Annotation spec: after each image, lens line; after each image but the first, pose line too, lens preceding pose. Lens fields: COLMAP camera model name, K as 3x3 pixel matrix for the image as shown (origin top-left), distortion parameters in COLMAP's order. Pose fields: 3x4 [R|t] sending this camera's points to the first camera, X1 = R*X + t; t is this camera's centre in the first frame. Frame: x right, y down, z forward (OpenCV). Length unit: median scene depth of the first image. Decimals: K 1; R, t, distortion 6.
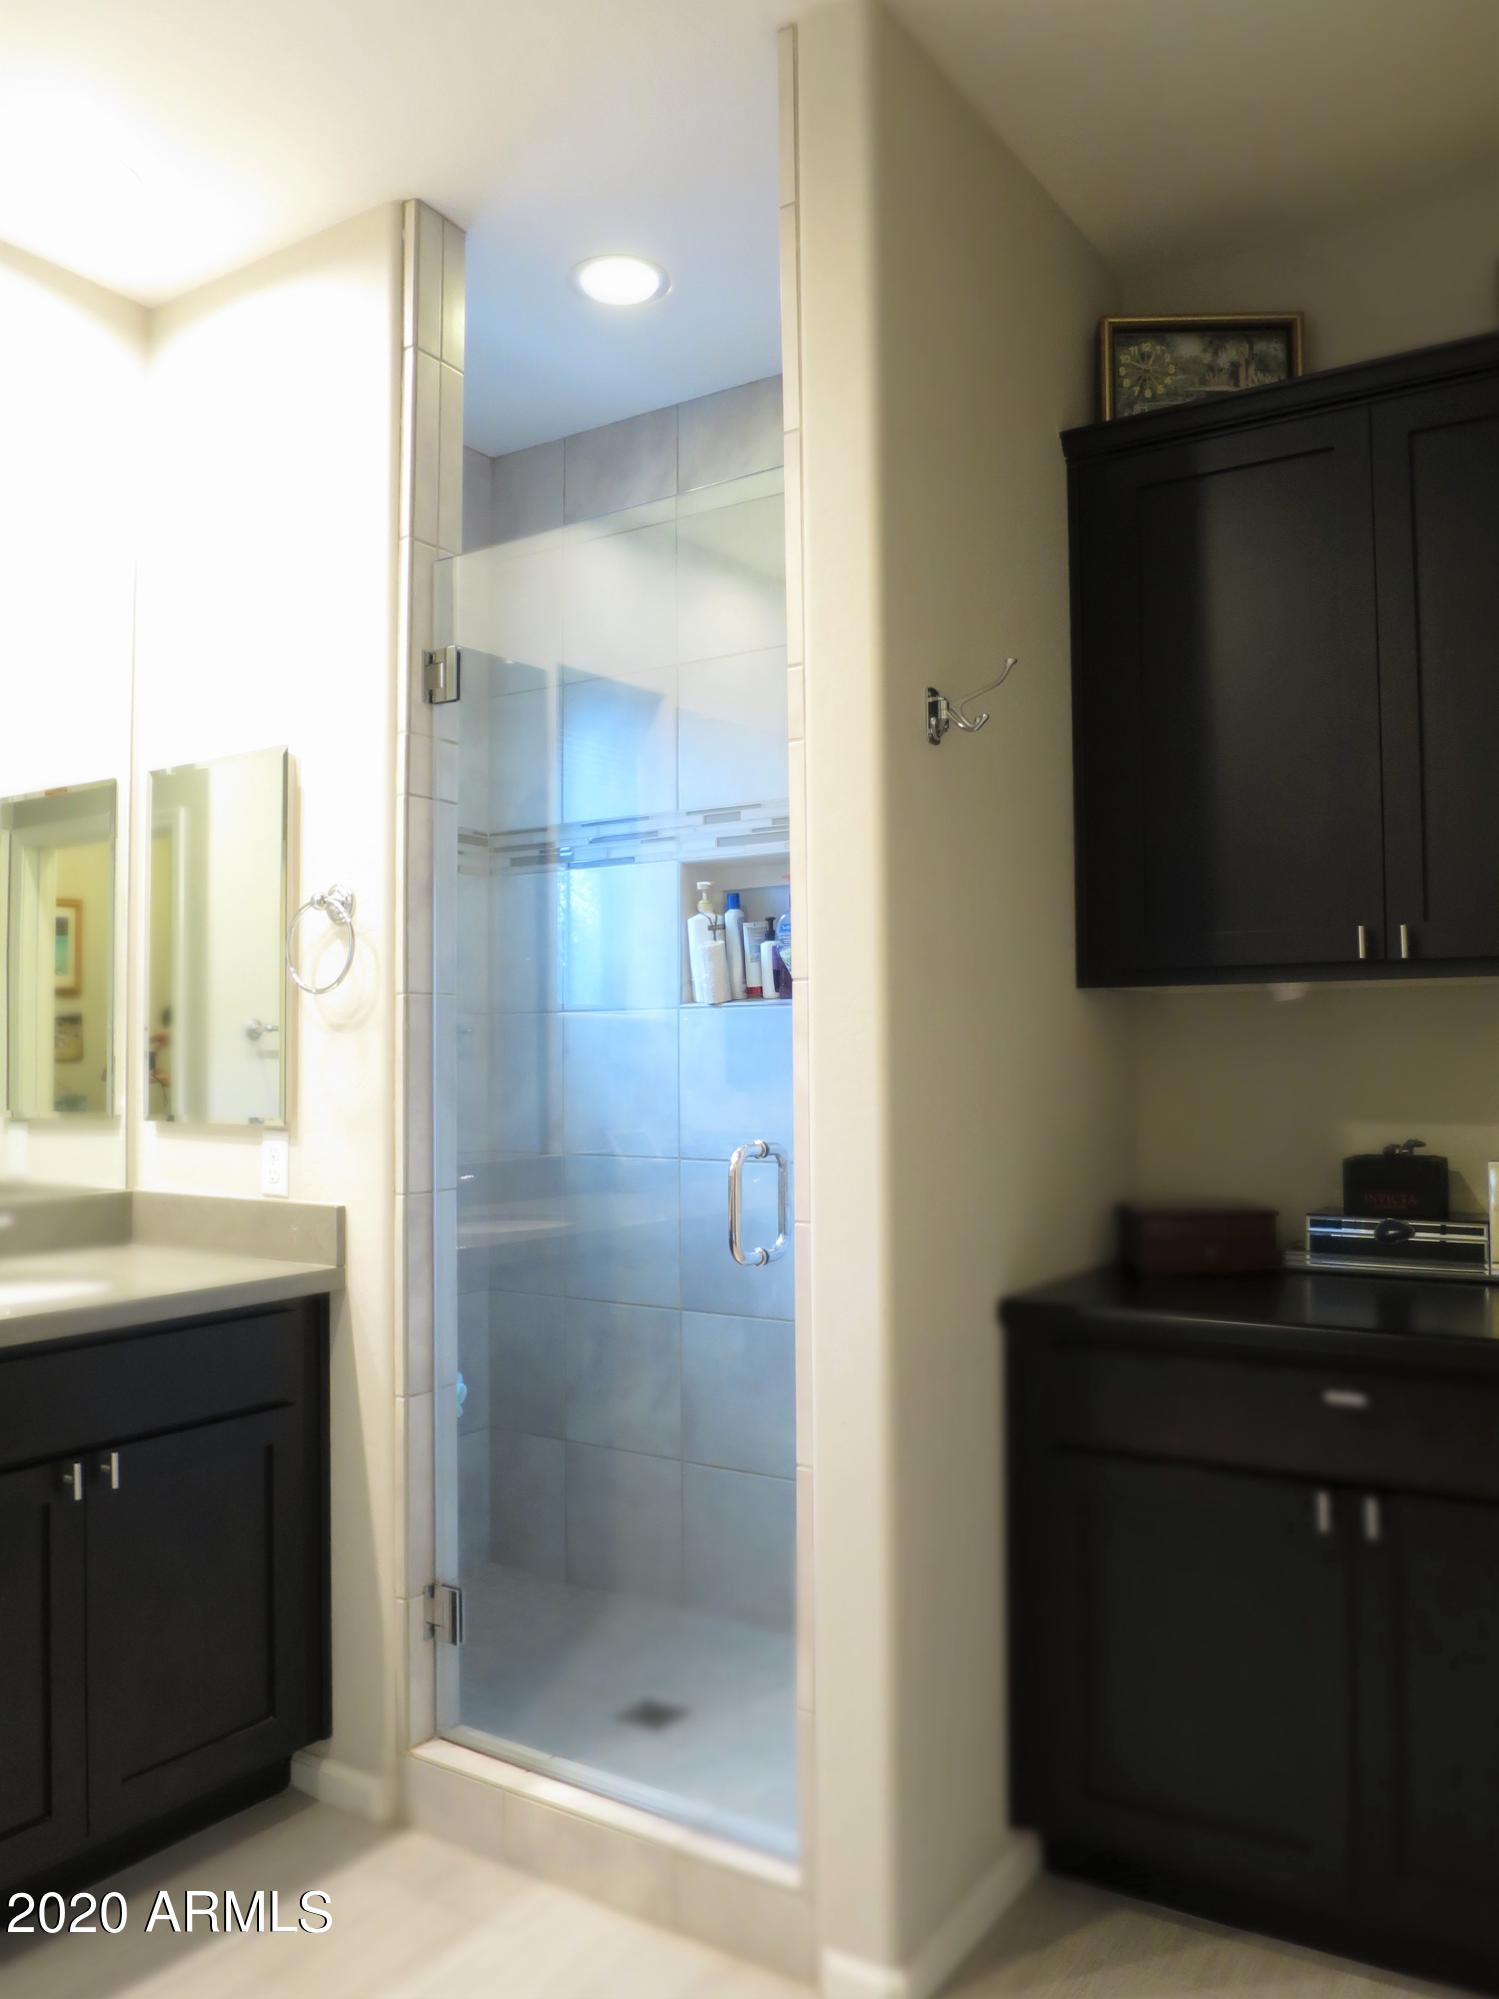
lens RADIAL K [[1419.0, 0, 761.3], [0, 1419.0, 1006.0], [0, 0, 1]] dist [-0.021685, 0.004328]
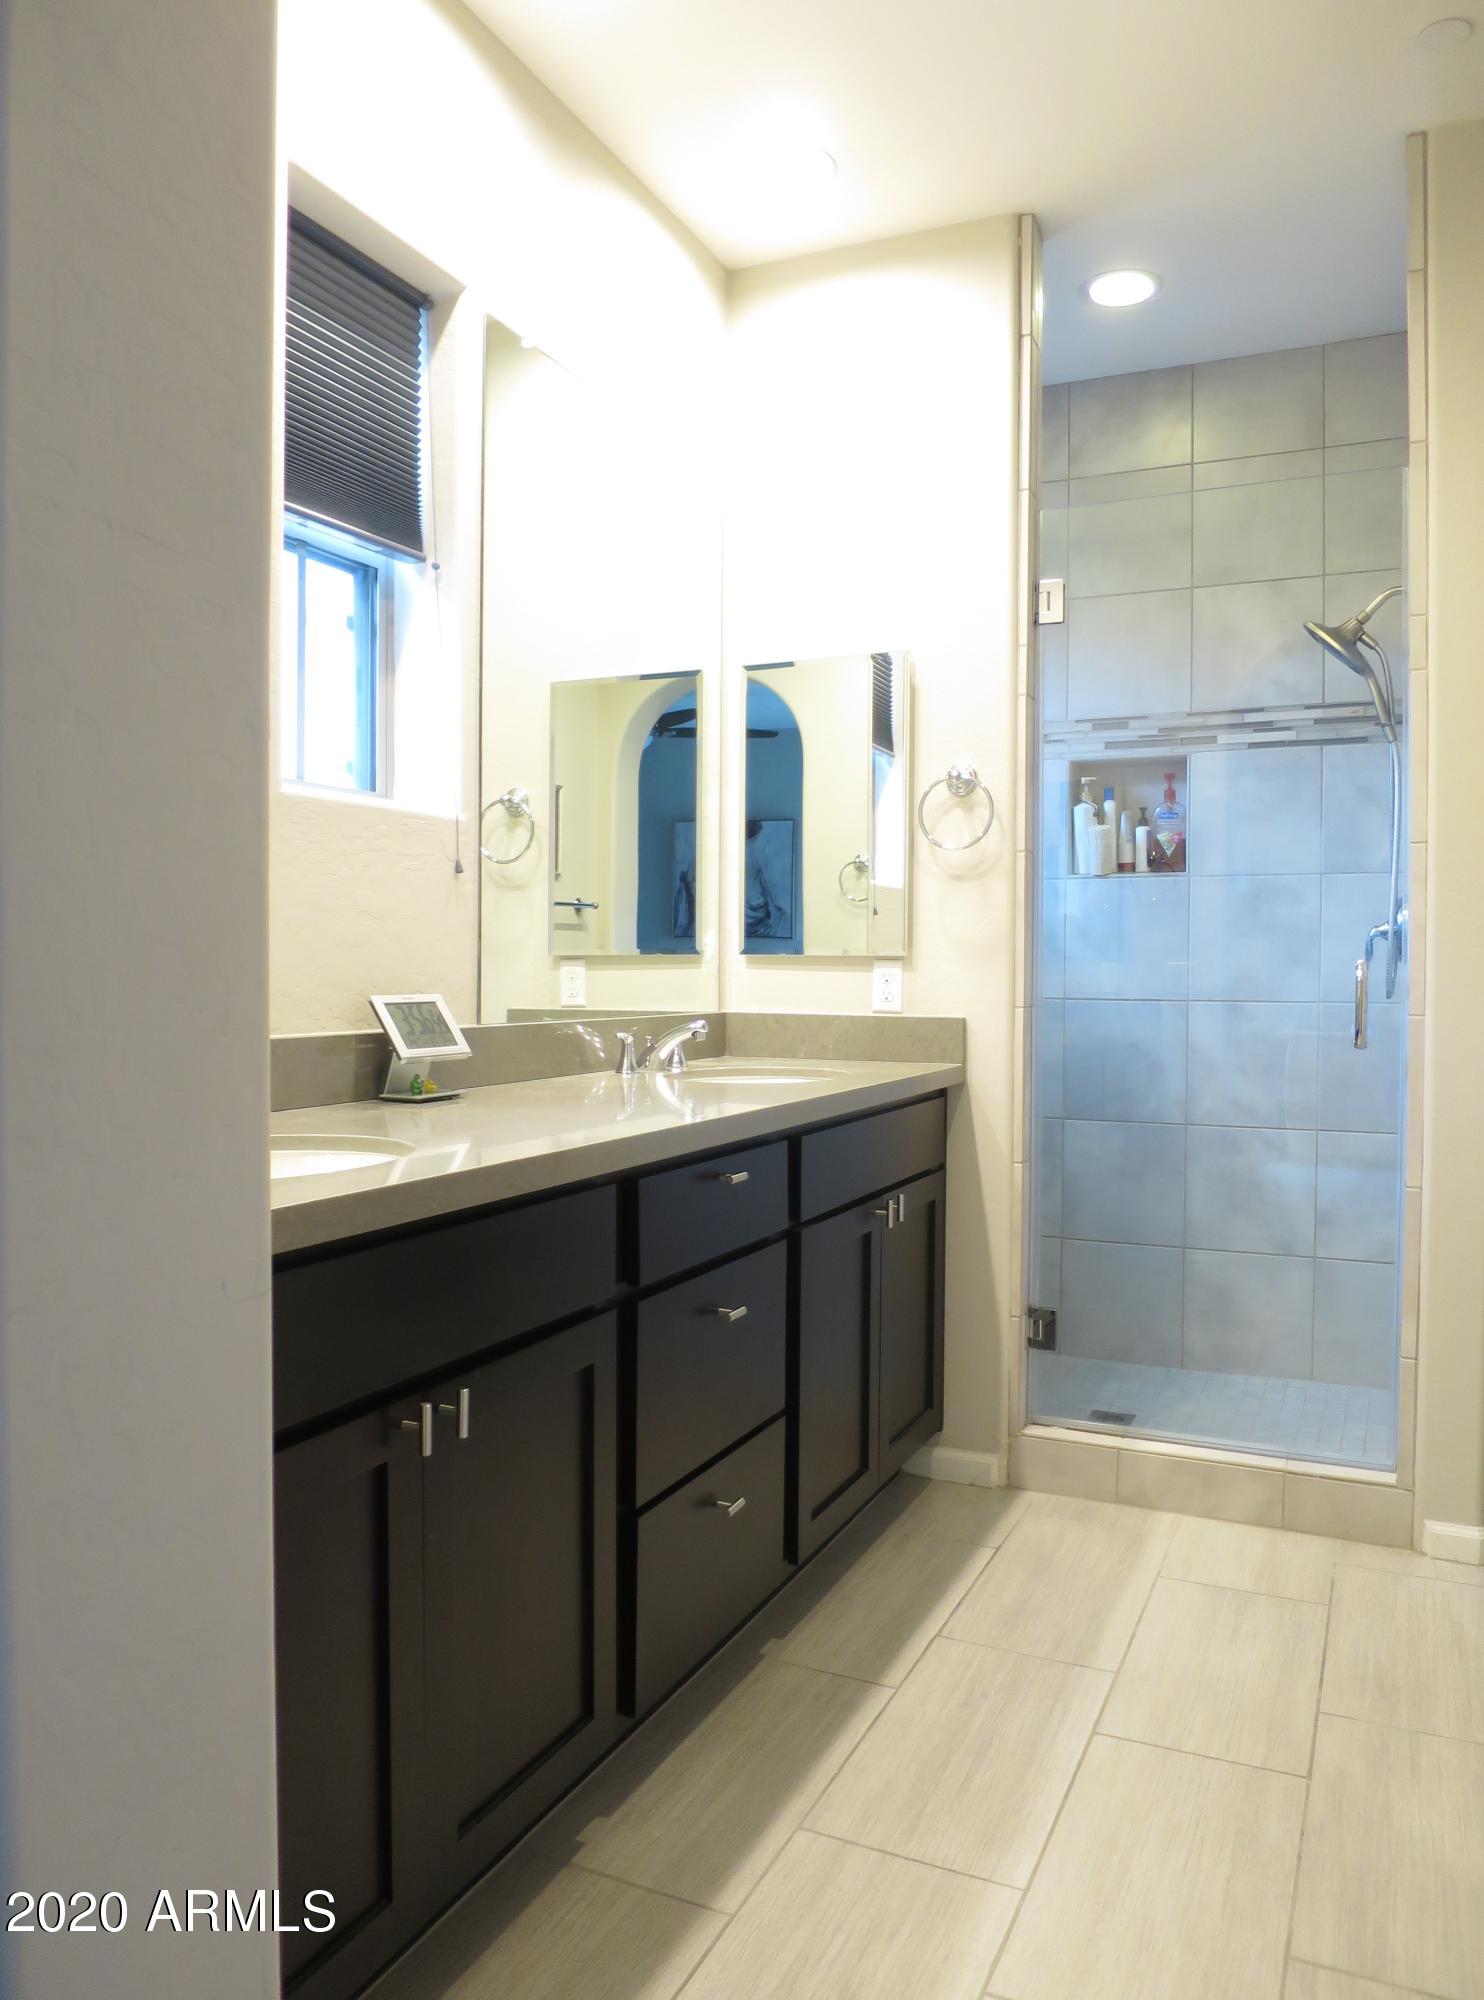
lens RADIAL K [[1419.7, 0, 626.6], [0, 1419.7, 1001.5], [0, 0, 1]] dist [-0.021685, 0.004328]
pose [[0.987432, 0.009679, 0.157745, -0.773994], [-0.017475, 0.998689, 0.048112, 0.068324], [-0.157073, -0.050264, 0.986307, -0.205208]]
